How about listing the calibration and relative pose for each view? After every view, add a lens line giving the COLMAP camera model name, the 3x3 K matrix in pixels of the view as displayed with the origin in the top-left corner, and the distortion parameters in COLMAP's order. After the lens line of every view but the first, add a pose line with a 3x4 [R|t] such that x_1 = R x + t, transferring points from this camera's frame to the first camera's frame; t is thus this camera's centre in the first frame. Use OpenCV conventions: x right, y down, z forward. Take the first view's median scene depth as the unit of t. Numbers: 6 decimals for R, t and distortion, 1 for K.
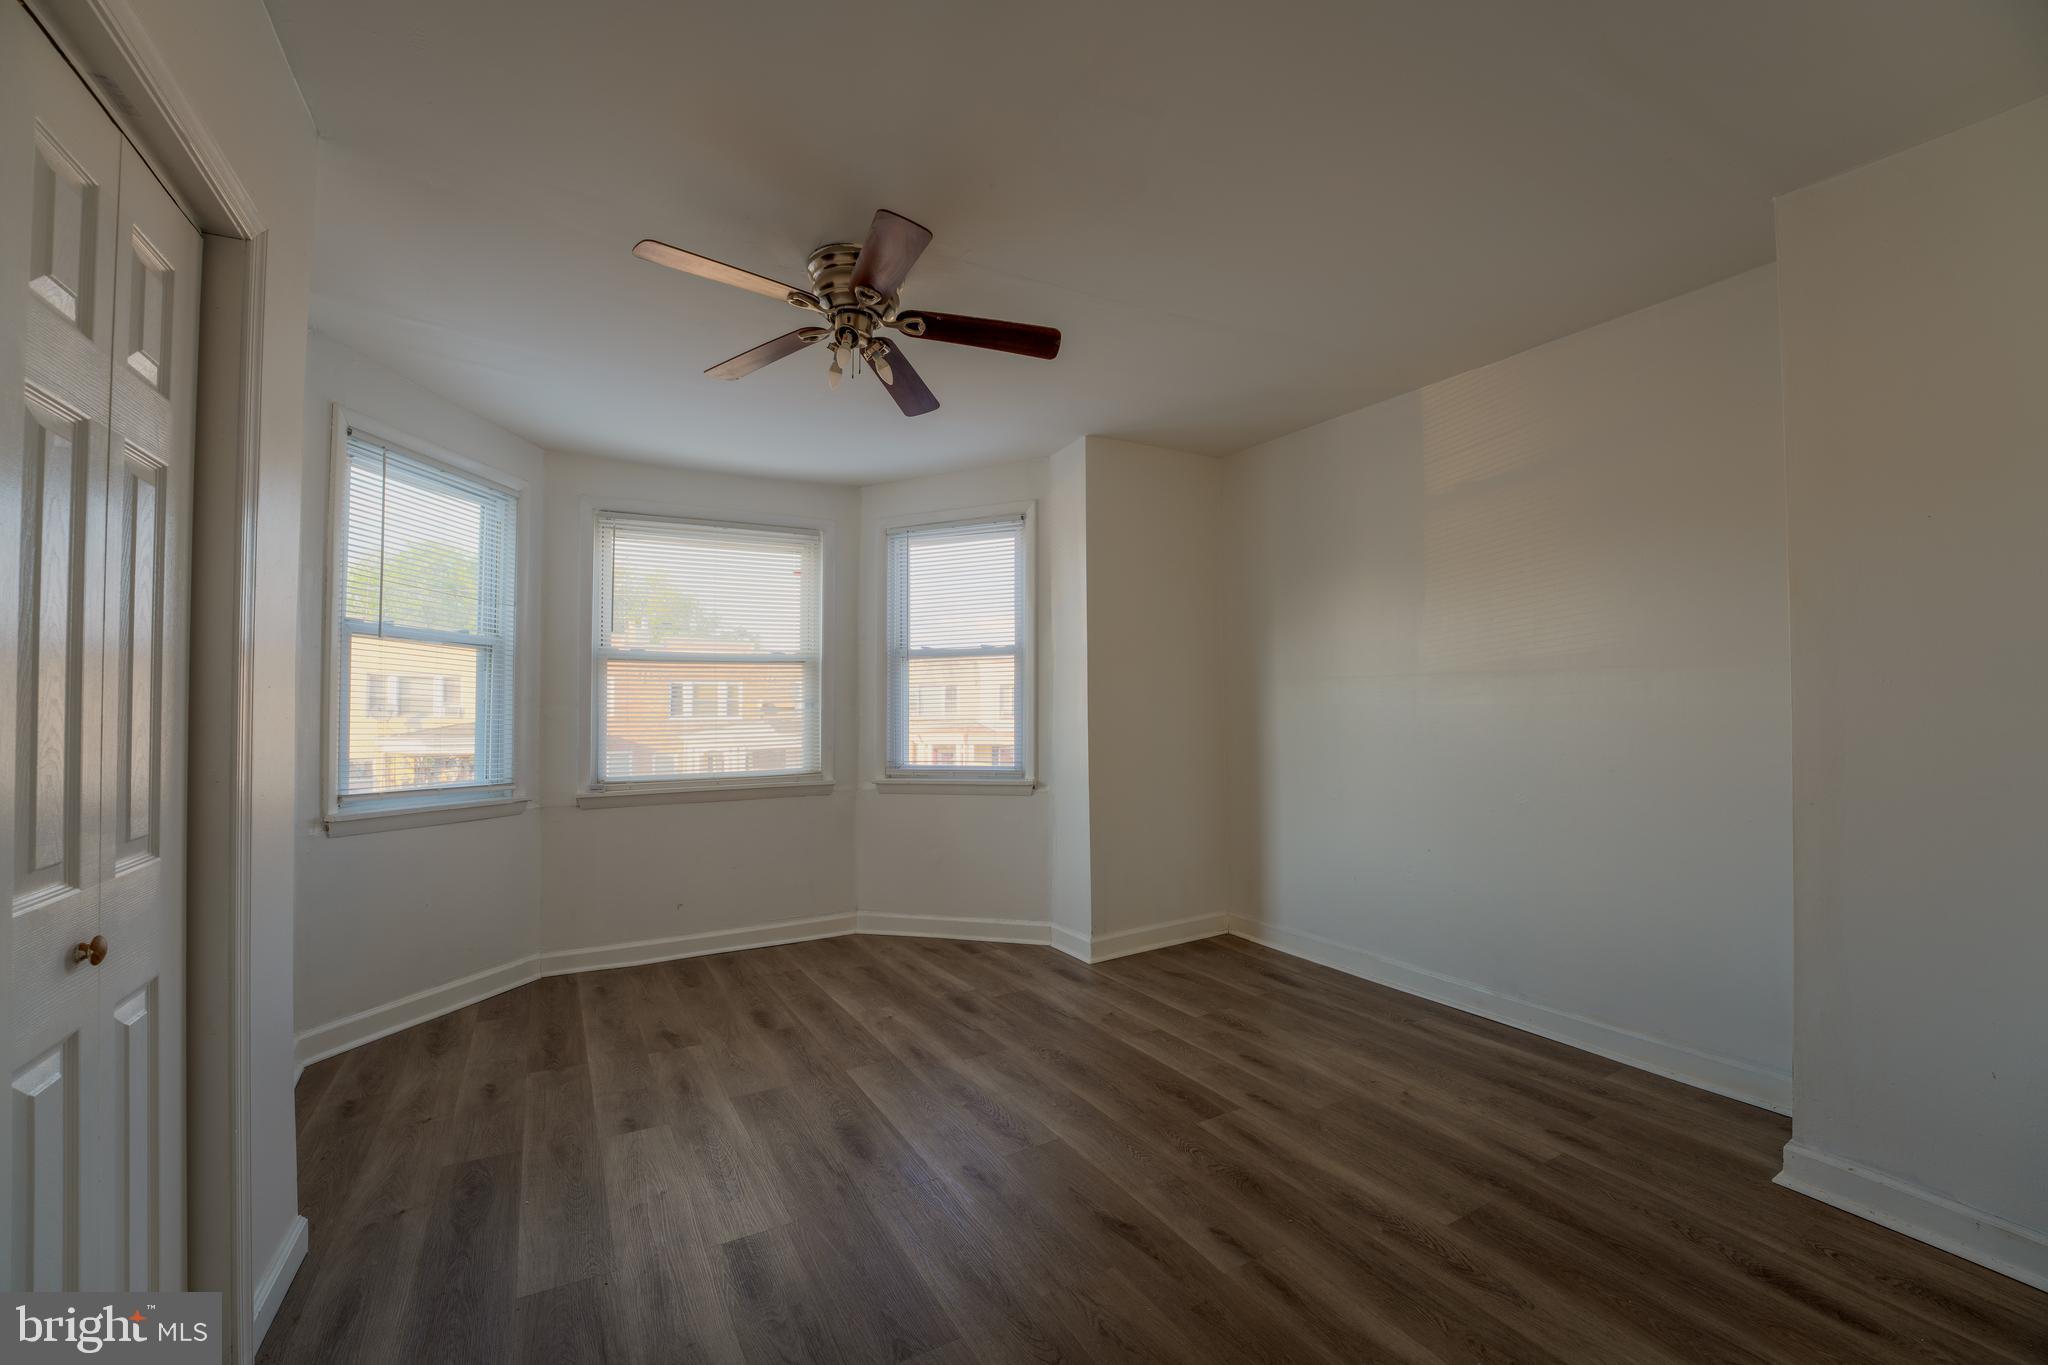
lens RADIAL K [[825.9, 0, 1023.9], [0, 825.9, 686.5], [0, 0, 1]] dist [-0.029390, 0.002997]
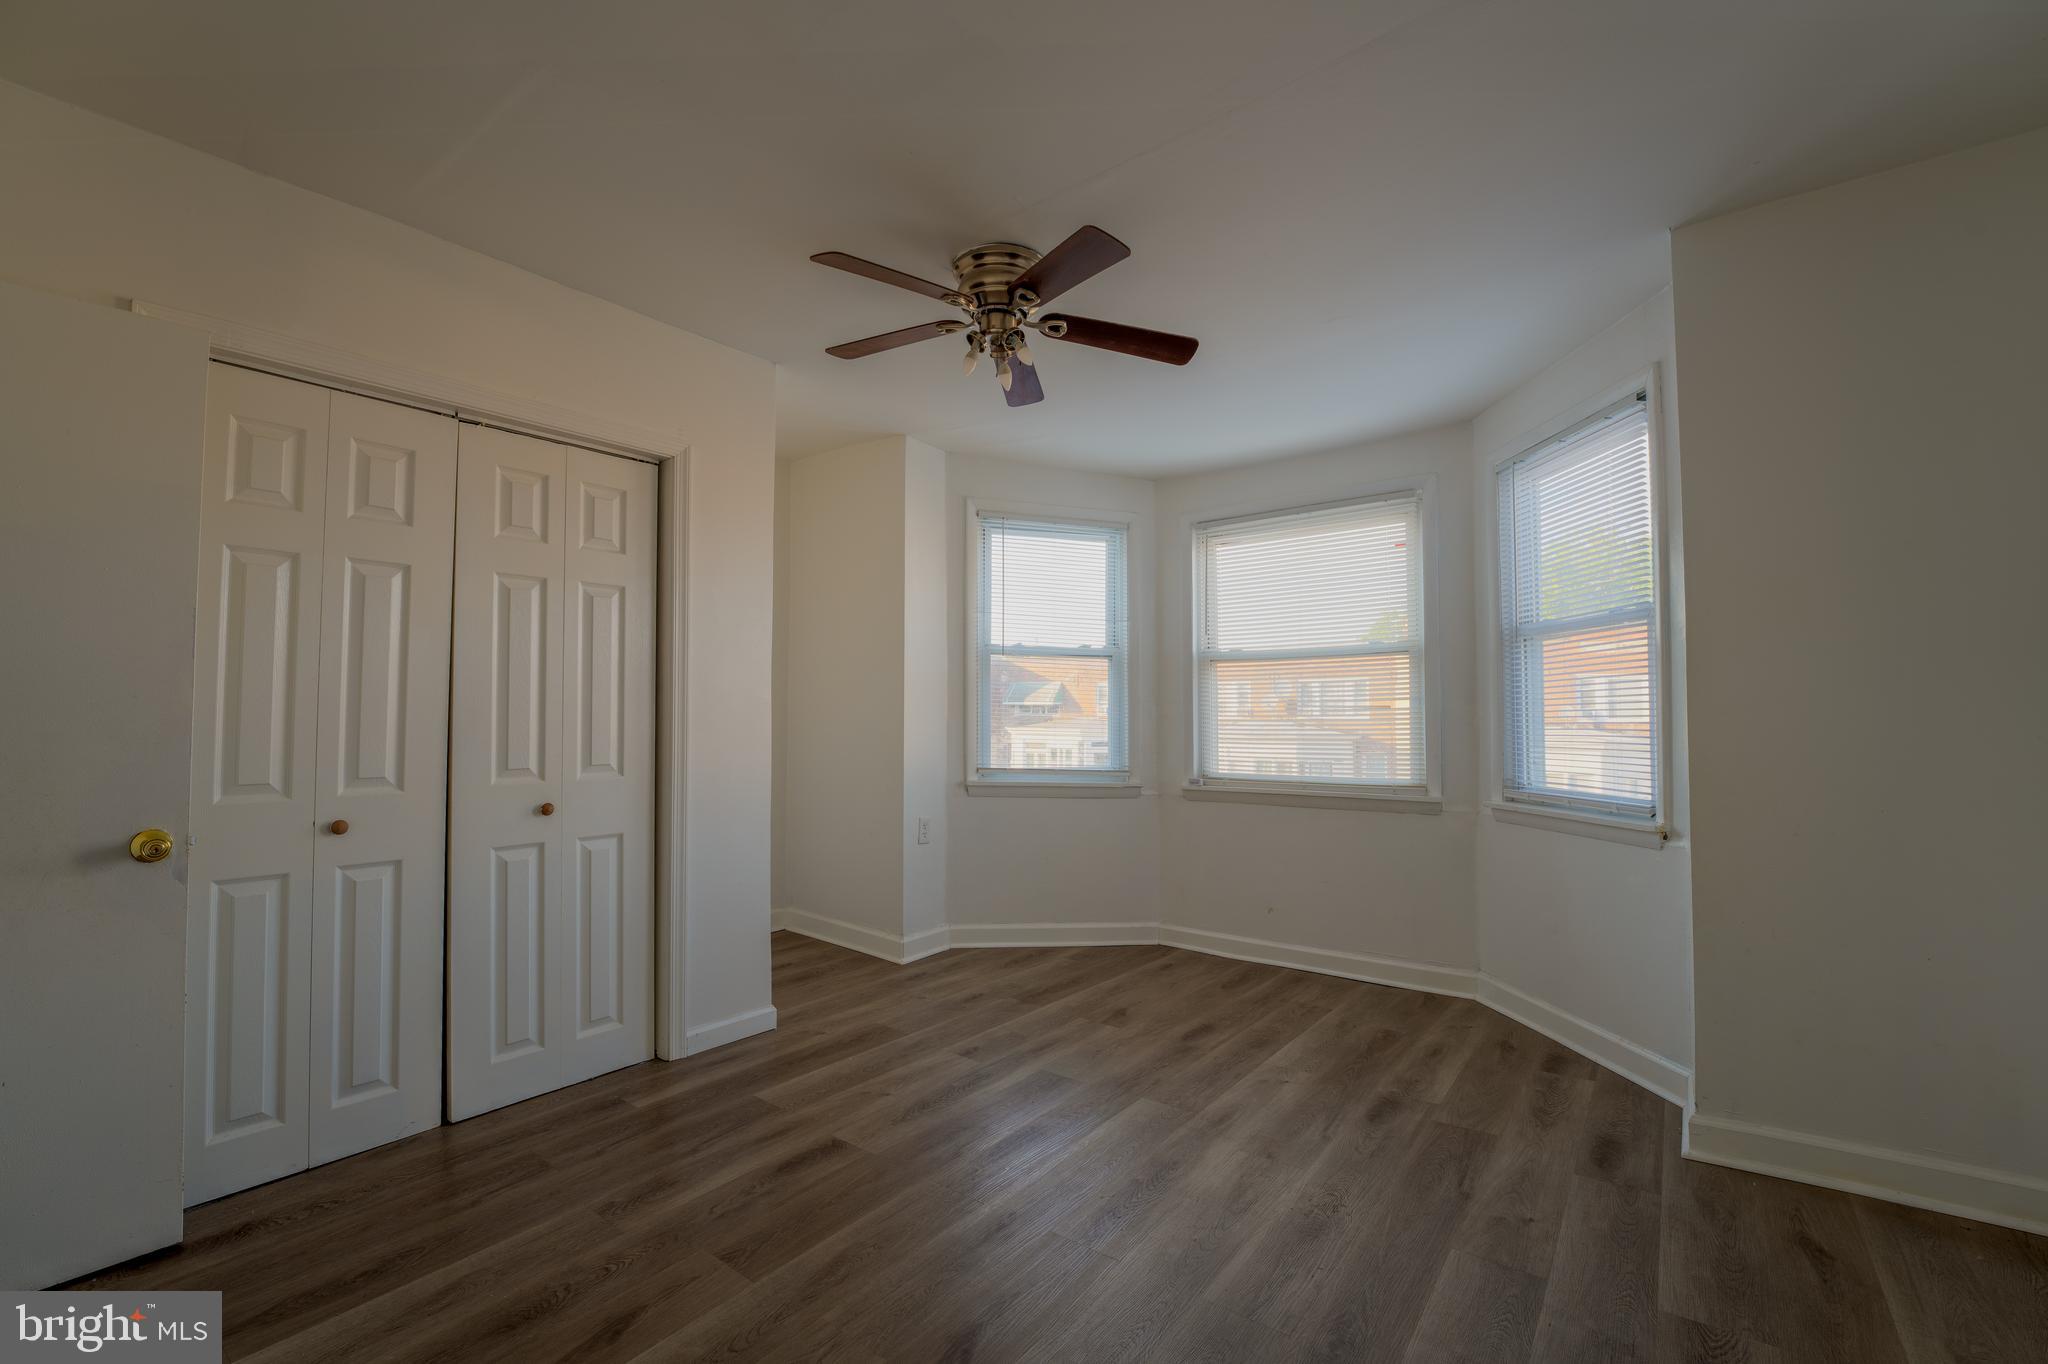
lens RADIAL K [[864.7, 0, 1020.7], [0, 864.7, 690.1], [0, 0, 1]] dist [-0.021738, -0.000413]
pose [[0.383765, -0.021721, -0.923175, 0.472551], [0.021572, 0.999661, -0.014553, 0.016642], [0.923179, -0.014329, 0.384103, 0.381878]]
